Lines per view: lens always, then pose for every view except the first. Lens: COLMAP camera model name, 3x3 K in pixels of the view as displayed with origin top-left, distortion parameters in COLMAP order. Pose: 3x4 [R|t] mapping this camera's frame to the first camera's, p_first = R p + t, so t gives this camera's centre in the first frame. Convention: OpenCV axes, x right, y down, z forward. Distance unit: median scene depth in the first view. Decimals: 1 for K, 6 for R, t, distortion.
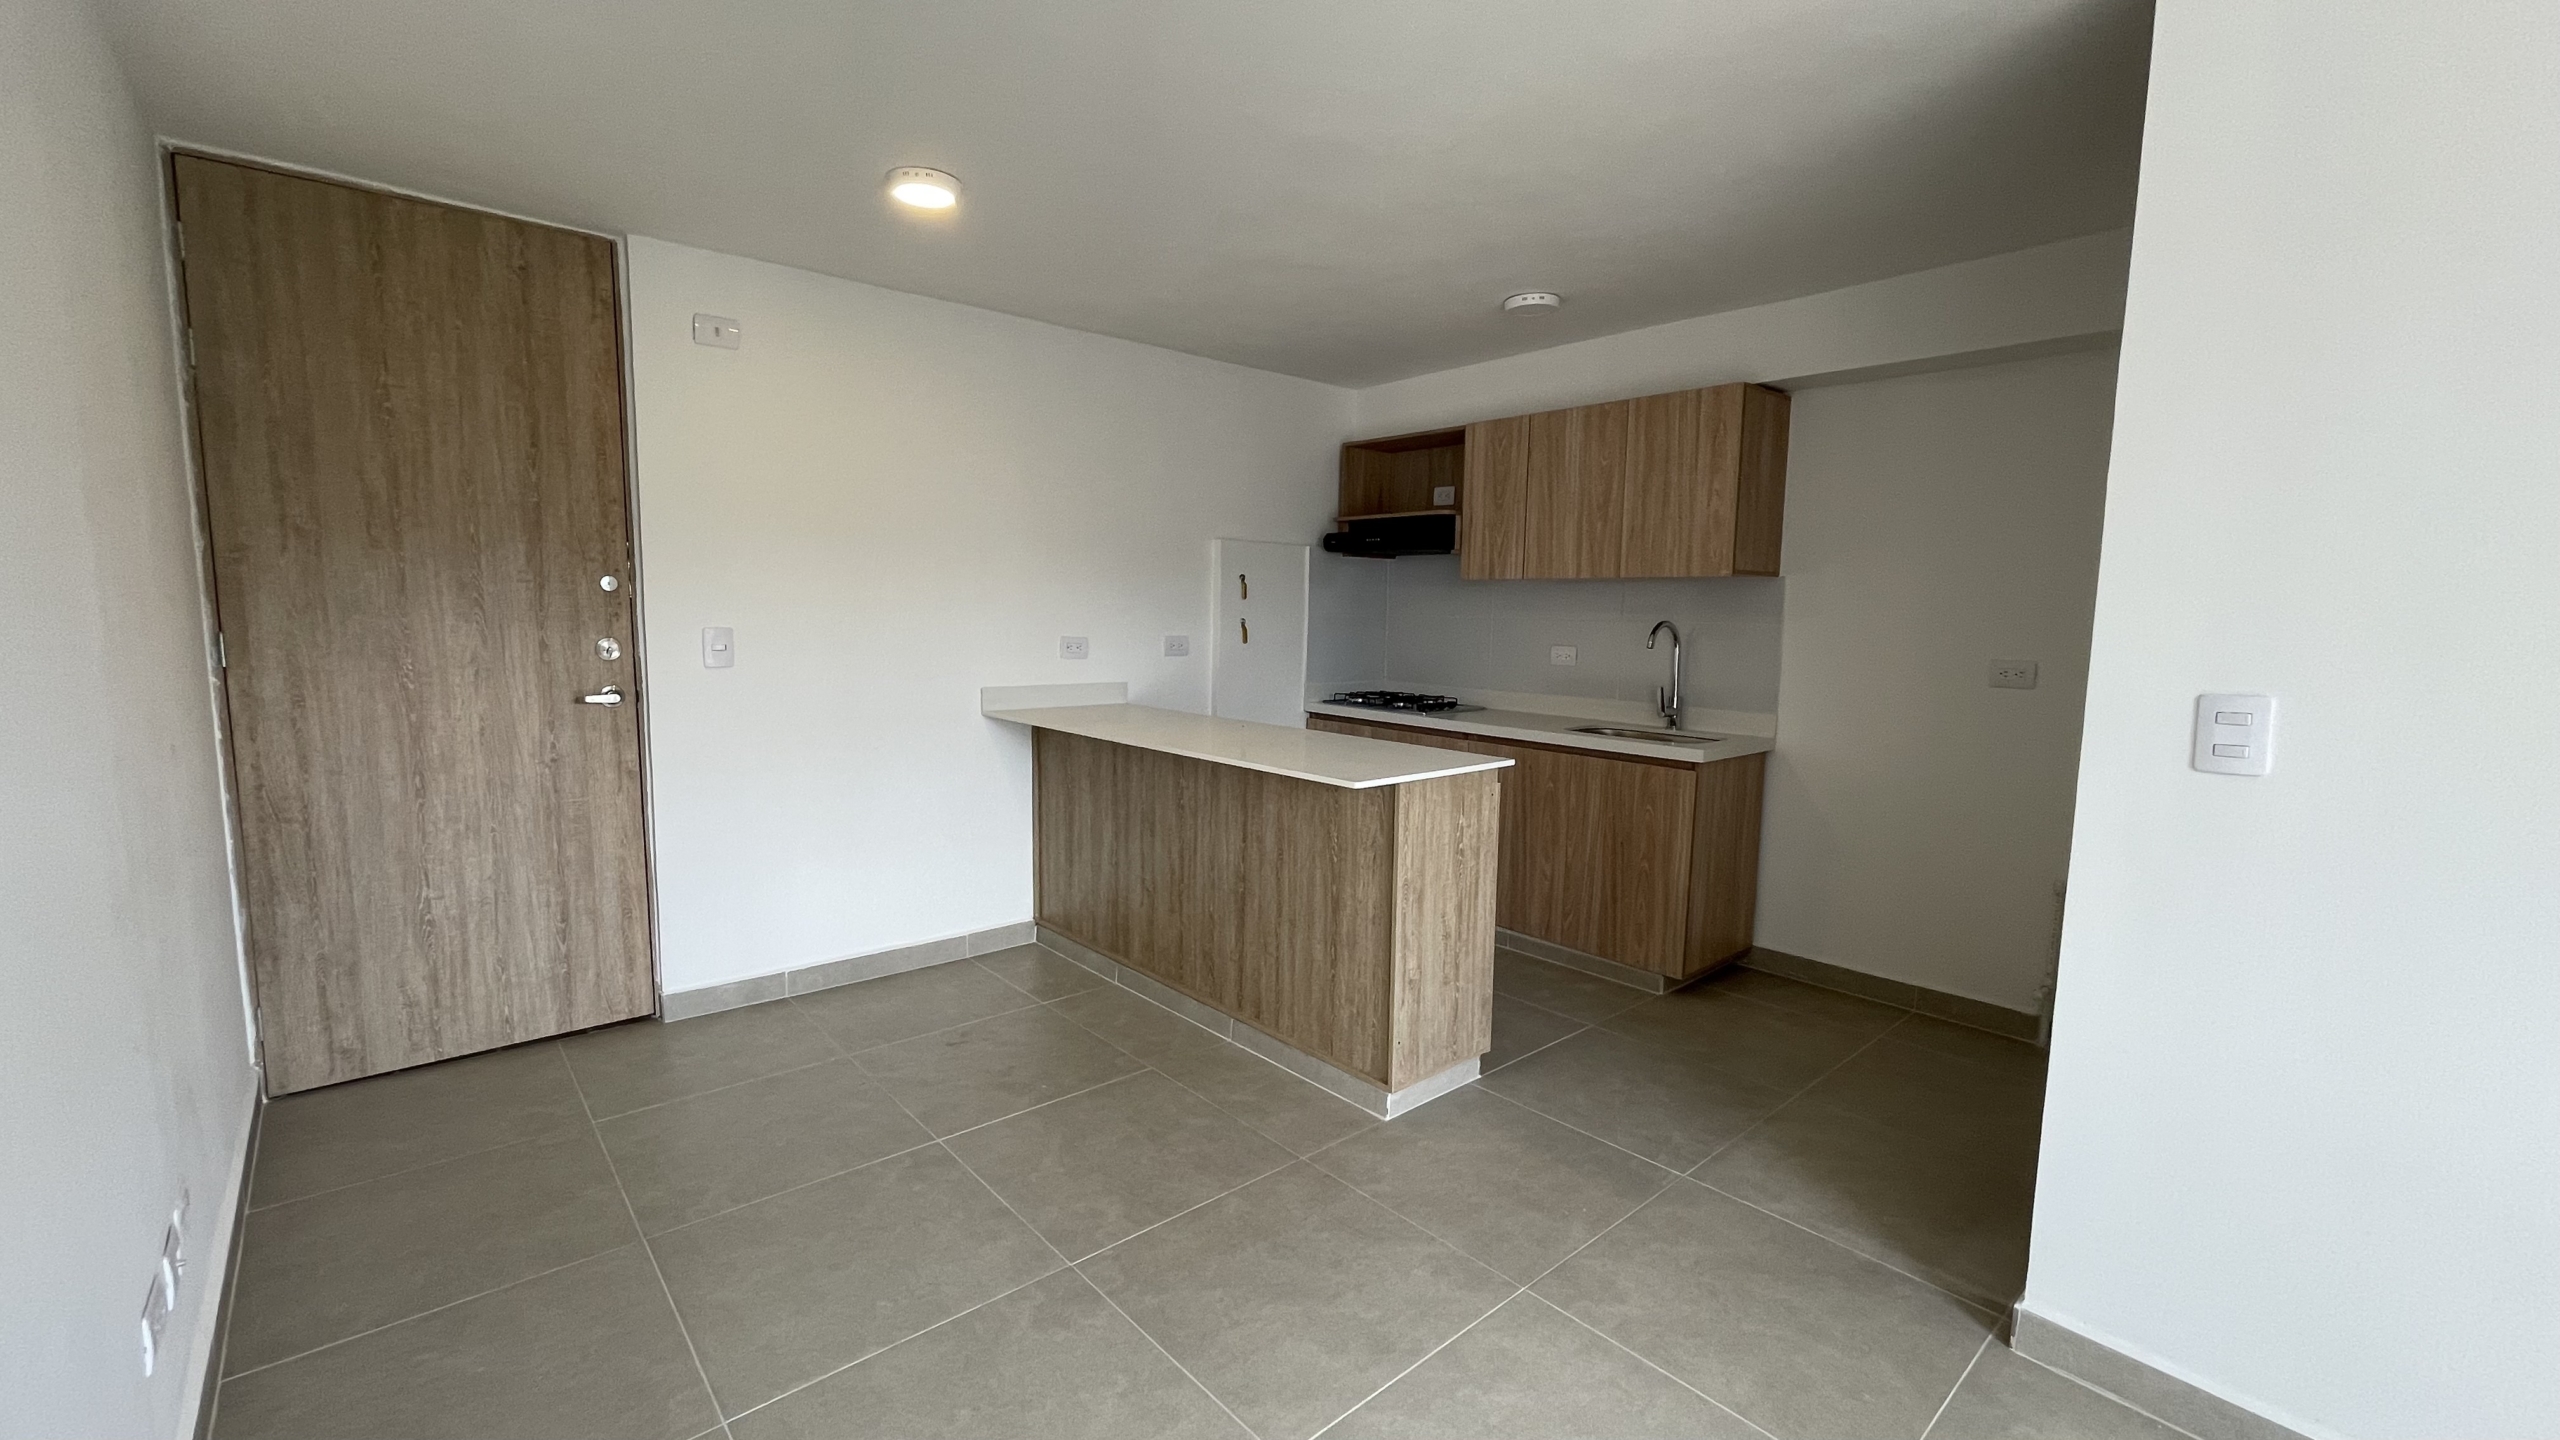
lens RADIAL K [[1030.3, 0, 1275.7], [0, 1030.3, 718.0], [0, 0, 1]] dist [-0.001700, -0.000193]
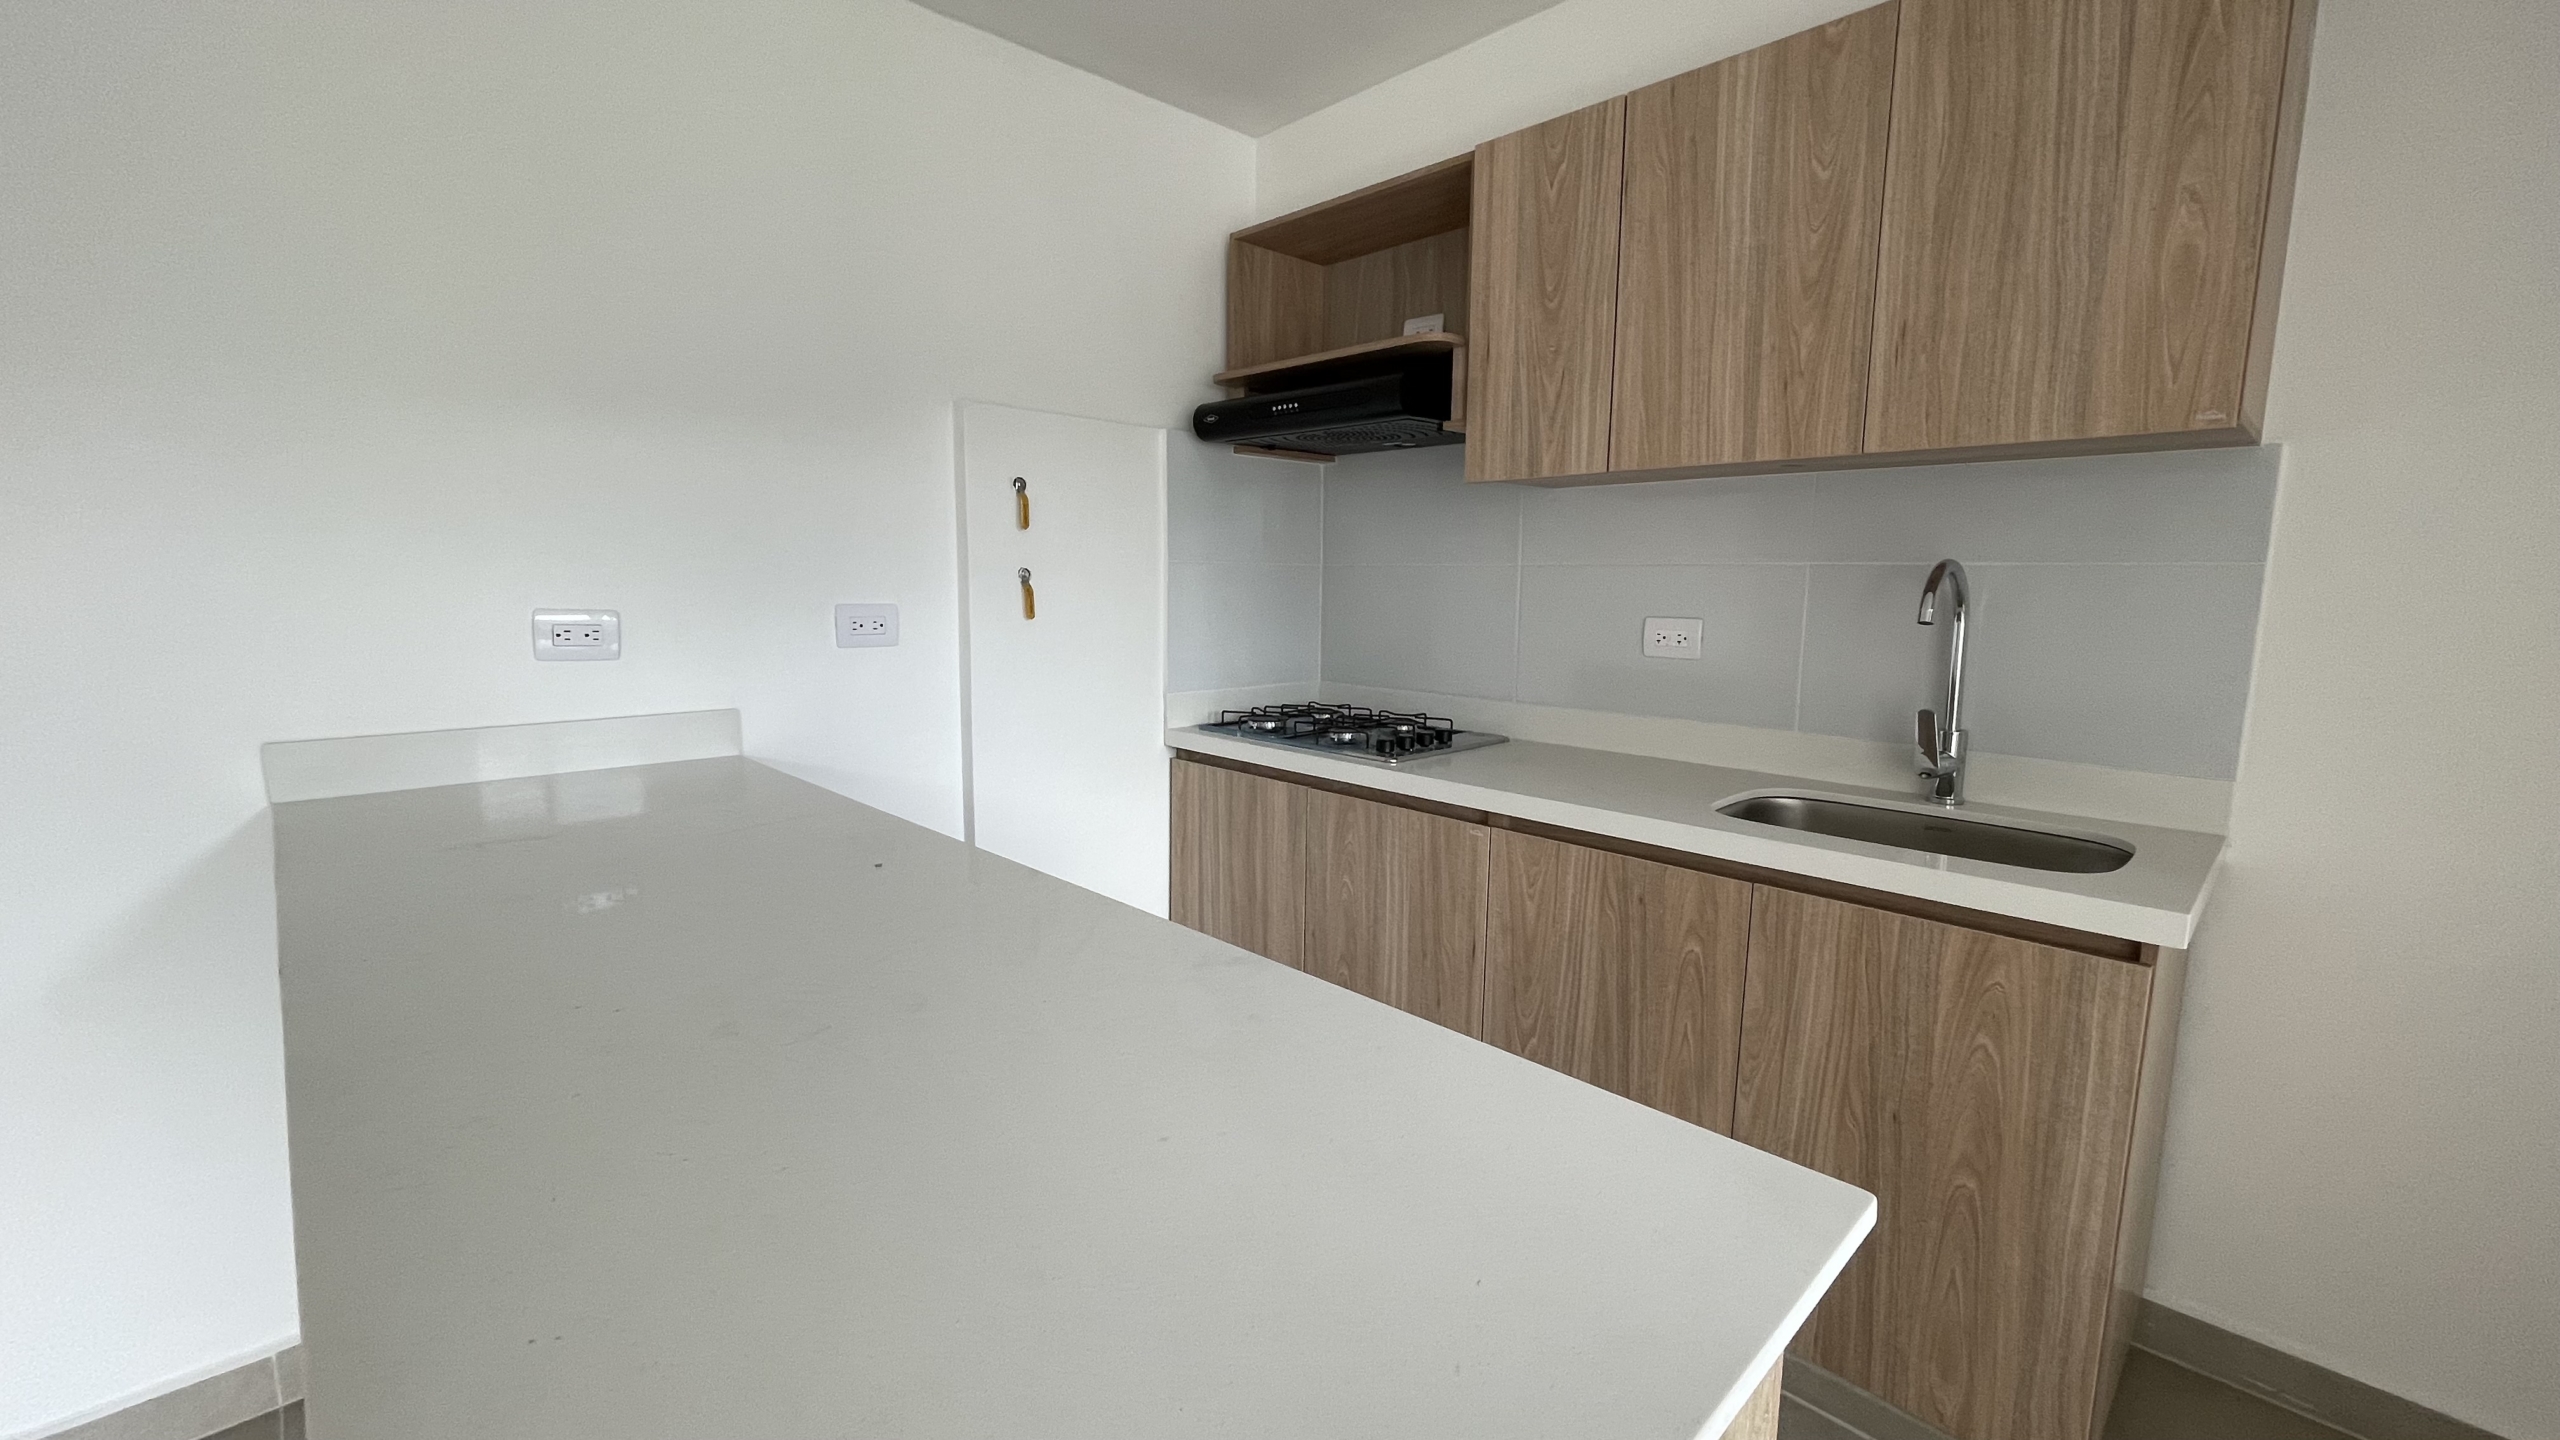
lens RADIAL K [[1041.7, 0, 1273.5], [0, 1041.7, 717.2], [0, 0, 1]] dist [-0.003282, 0.000032]
pose [[0.999027, -0.015363, 0.041347, 0.096630], [0.014172, 0.999480, 0.028954, -0.056319], [-0.041771, -0.028340, 0.998725, 0.725152]]
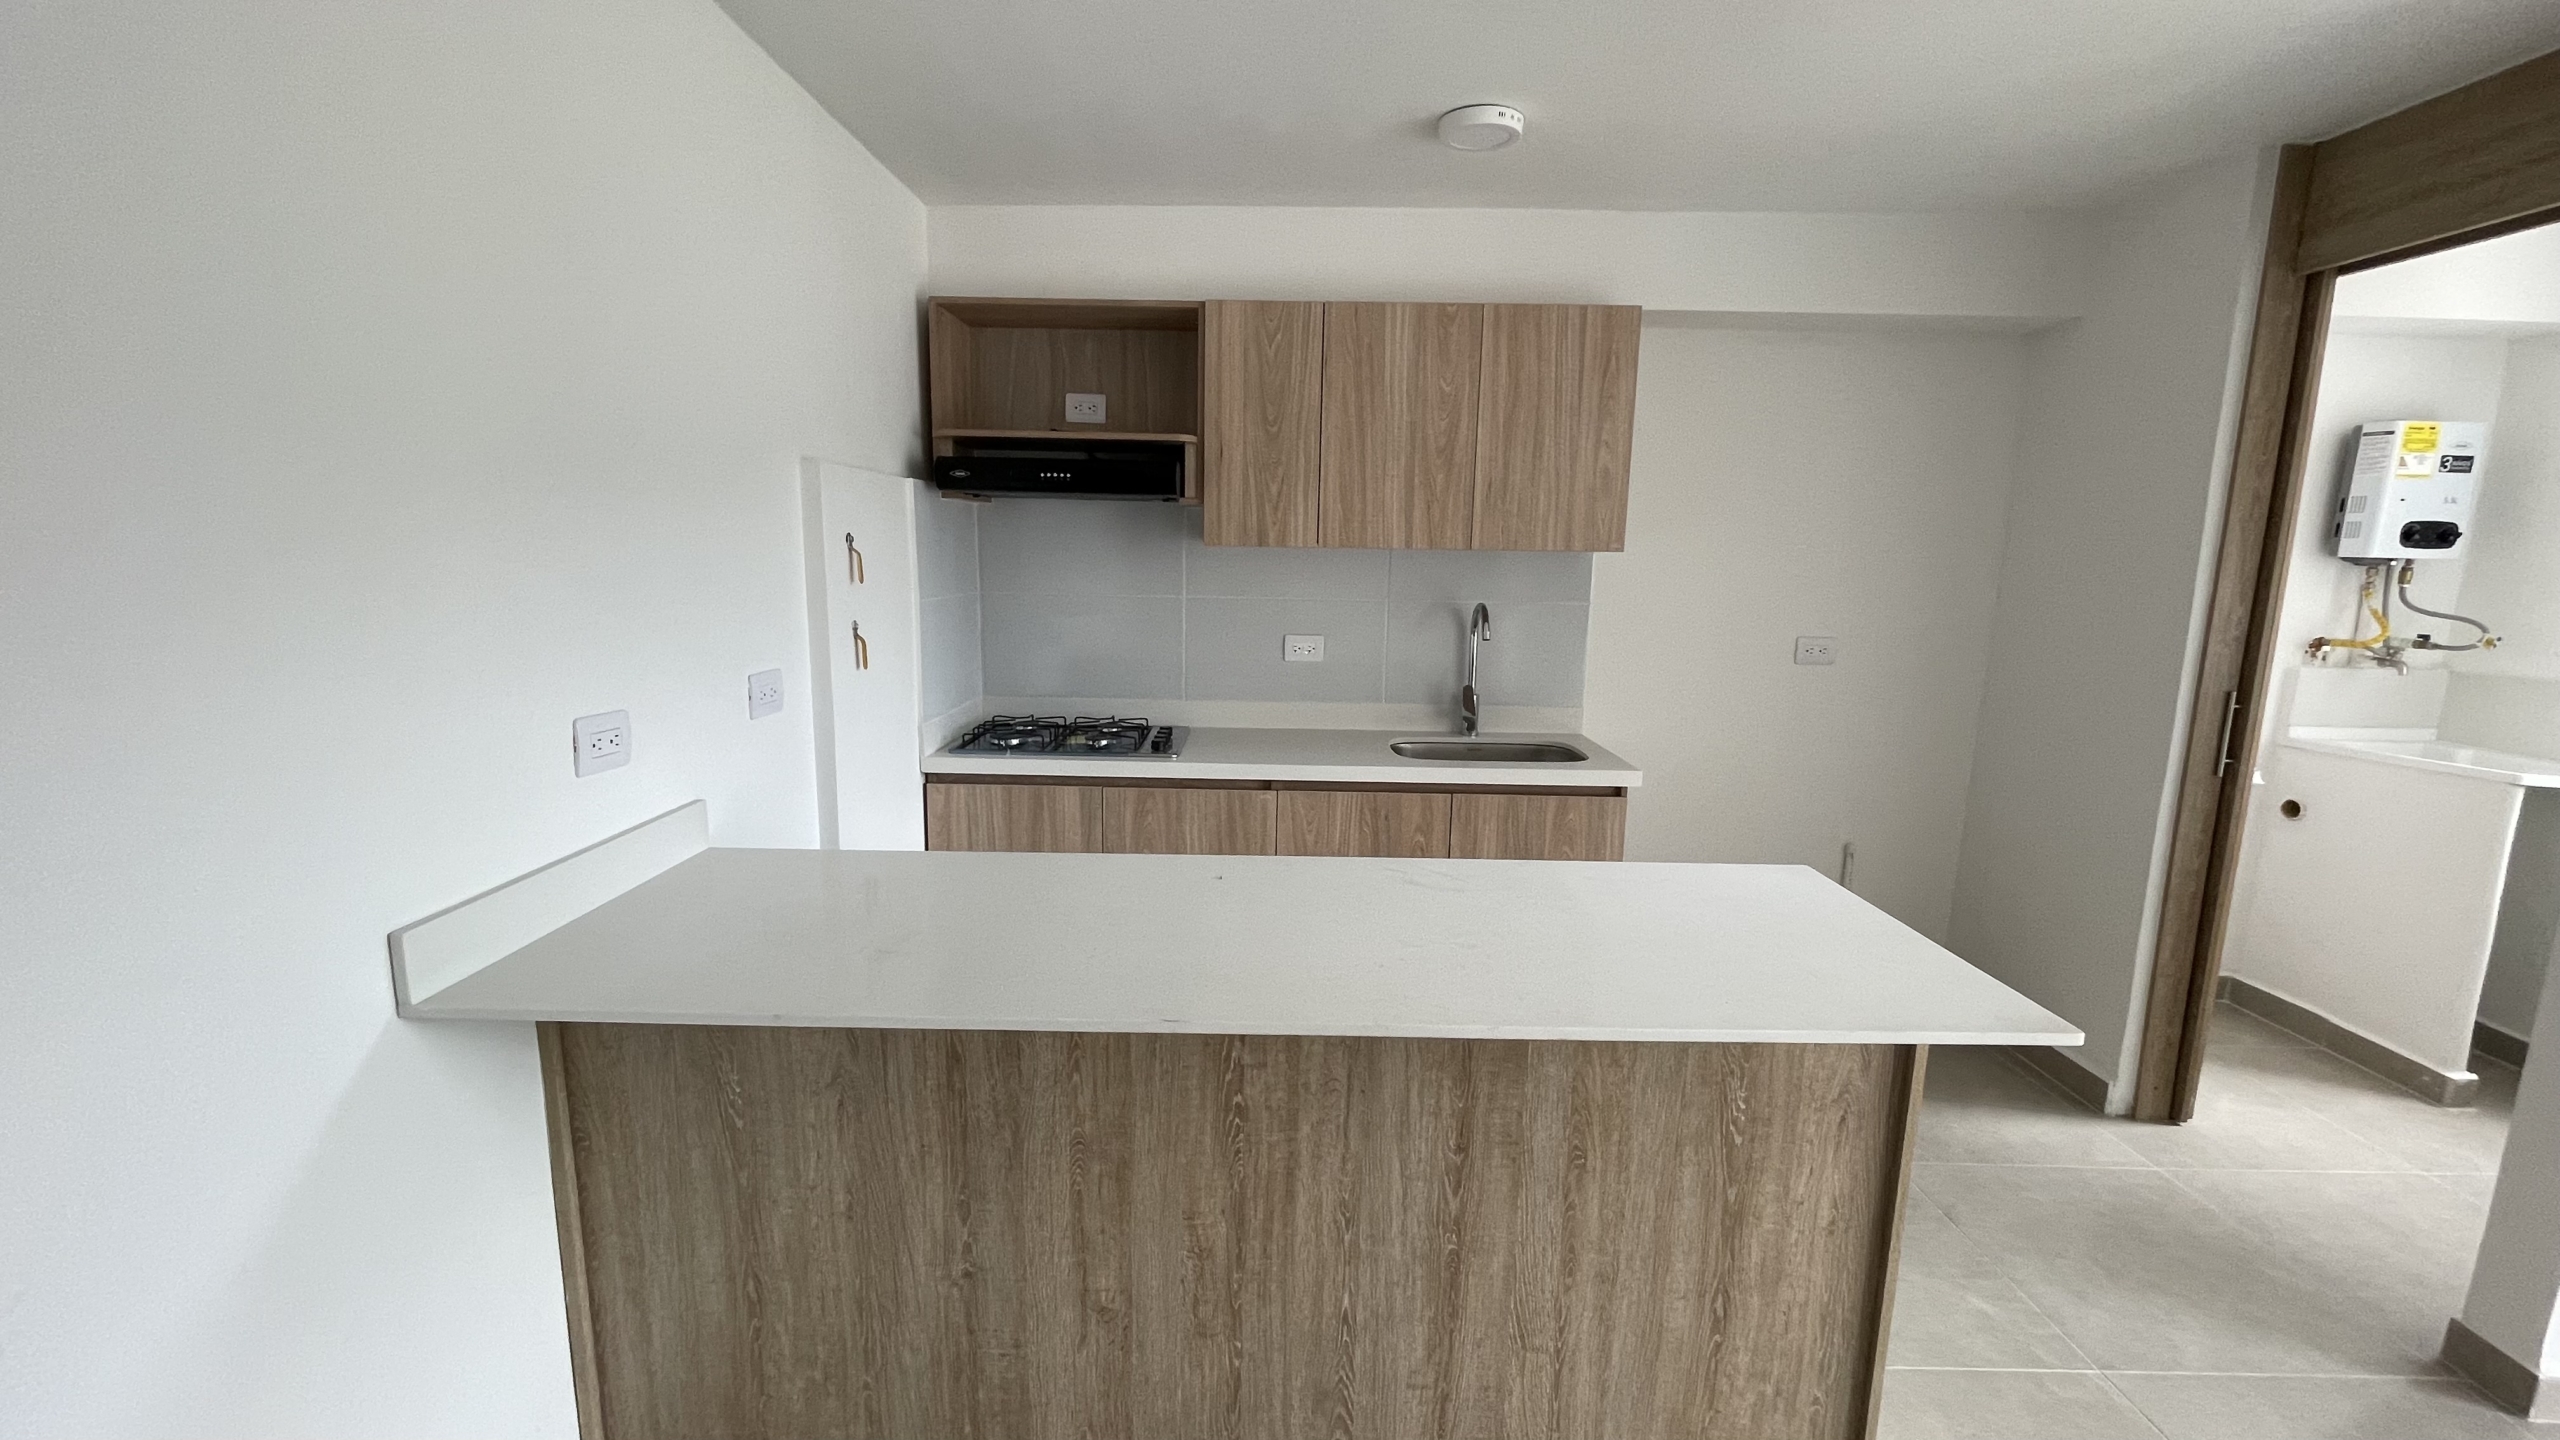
lens RADIAL K [[1030.3, 0, 1275.7], [0, 1030.3, 718.0], [0, 0, 1]] dist [-0.001700, -0.000193]
pose [[0.663292, -0.130417, 0.736909, -0.400783], [0.075341, 0.991332, 0.107630, -0.130121], [-0.744559, -0.015871, 0.667368, 0.743292]]
